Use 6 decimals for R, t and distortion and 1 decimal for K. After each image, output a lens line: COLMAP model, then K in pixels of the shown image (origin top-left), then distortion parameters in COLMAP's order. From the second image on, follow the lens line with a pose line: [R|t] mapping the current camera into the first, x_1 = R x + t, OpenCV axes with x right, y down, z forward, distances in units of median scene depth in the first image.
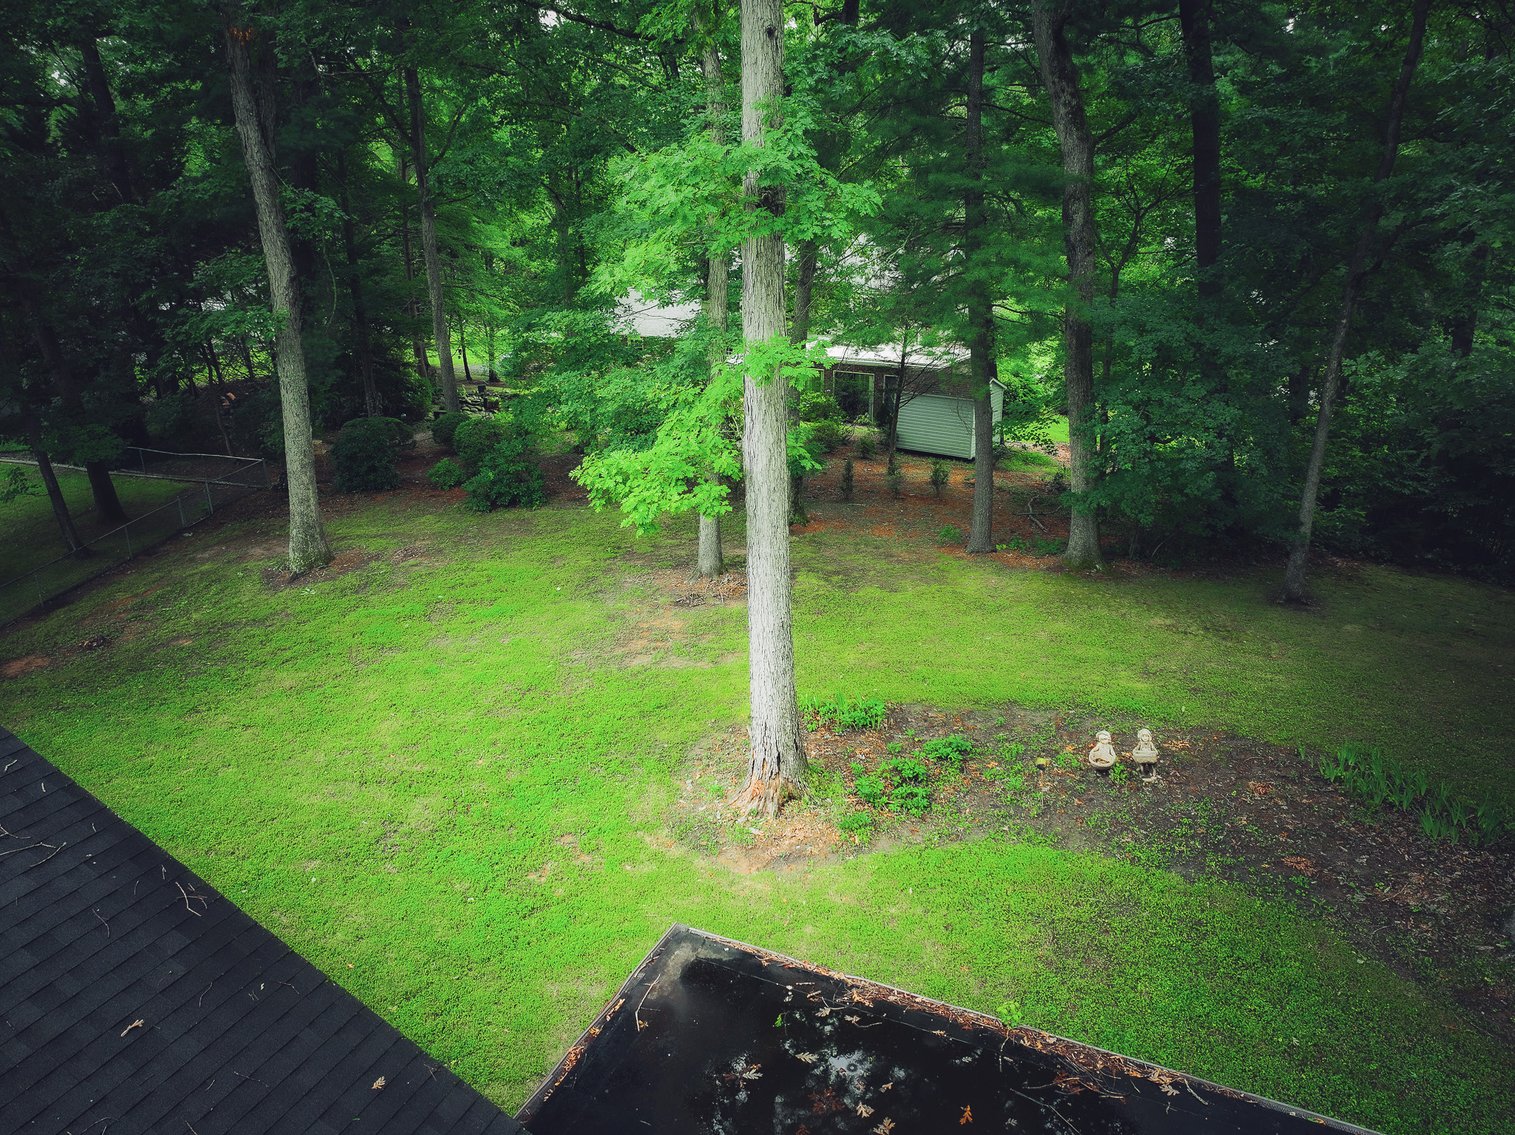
lens RADIAL K [[1063.7, 0, 757.5], [0, 1063.7, 567.5], [0, 0, 1]] dist [-0.005322, 0.023047]
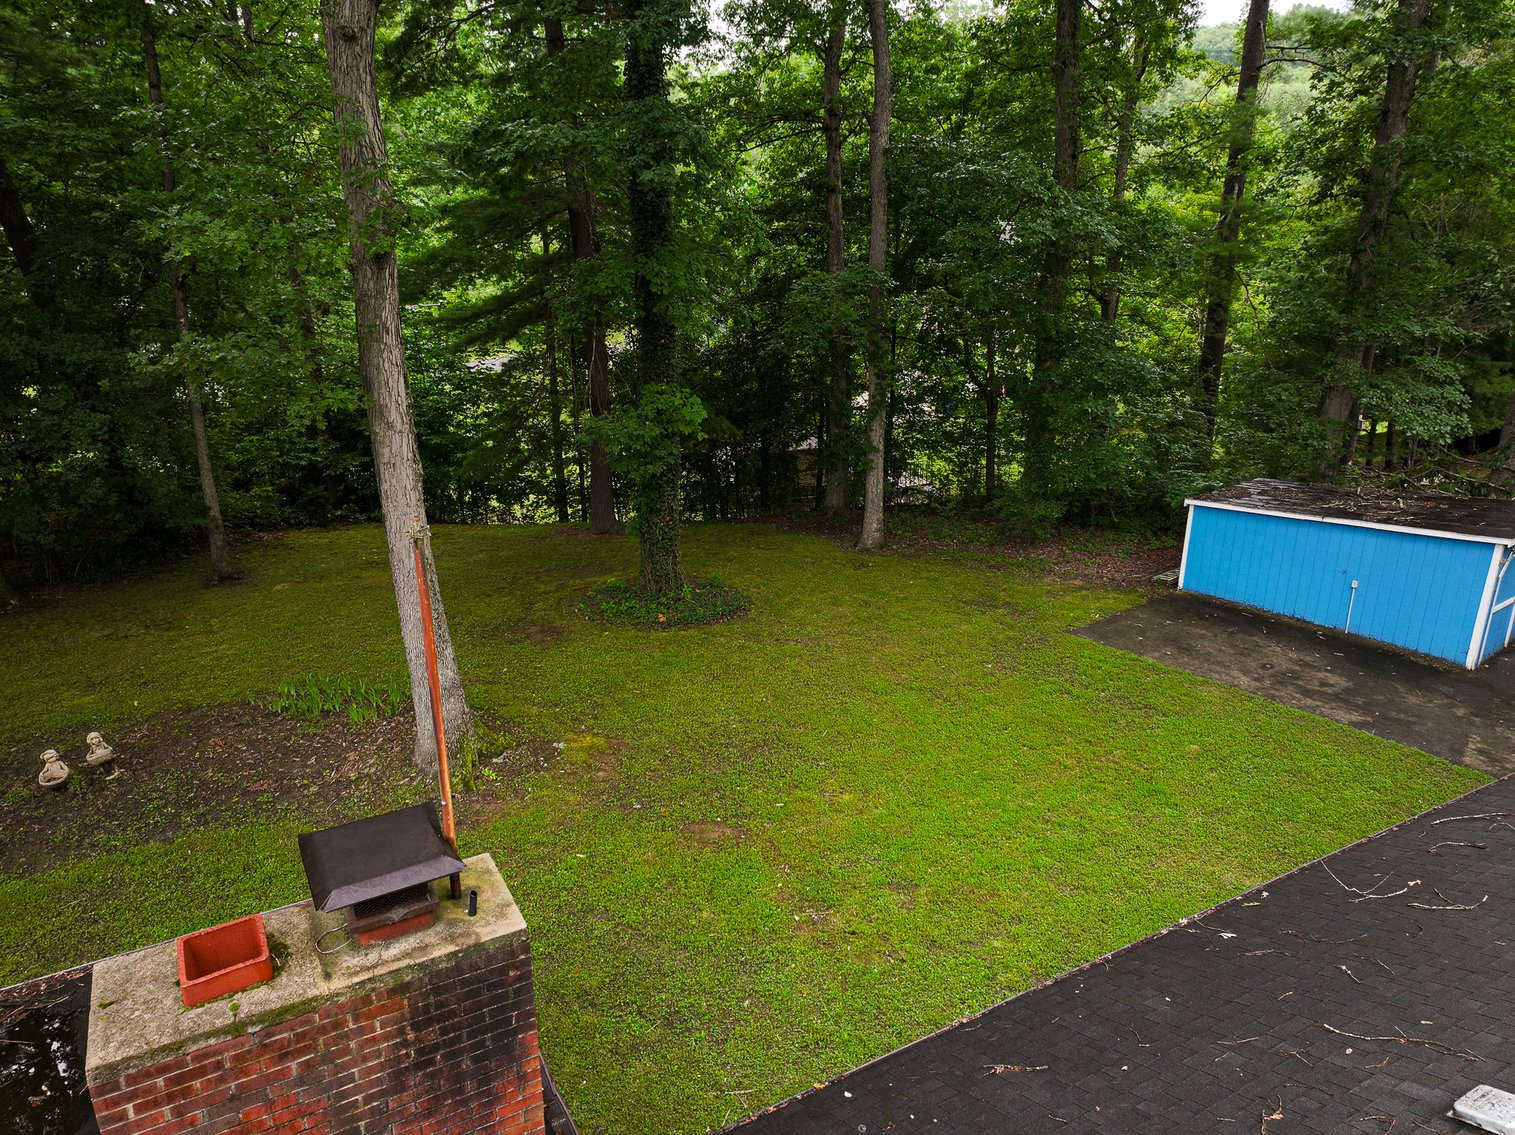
lens RADIAL K [[1063.7, 0, 757.5], [0, 1063.7, 567.5], [0, 0, 1]] dist [-0.005322, 0.023047]
pose [[0.596519, -0.264933, 0.757612, 0.012718], [0.266137, 0.955835, 0.124703, 0.040656], [-0.757190, 0.127241, 0.640682, -0.145275]]
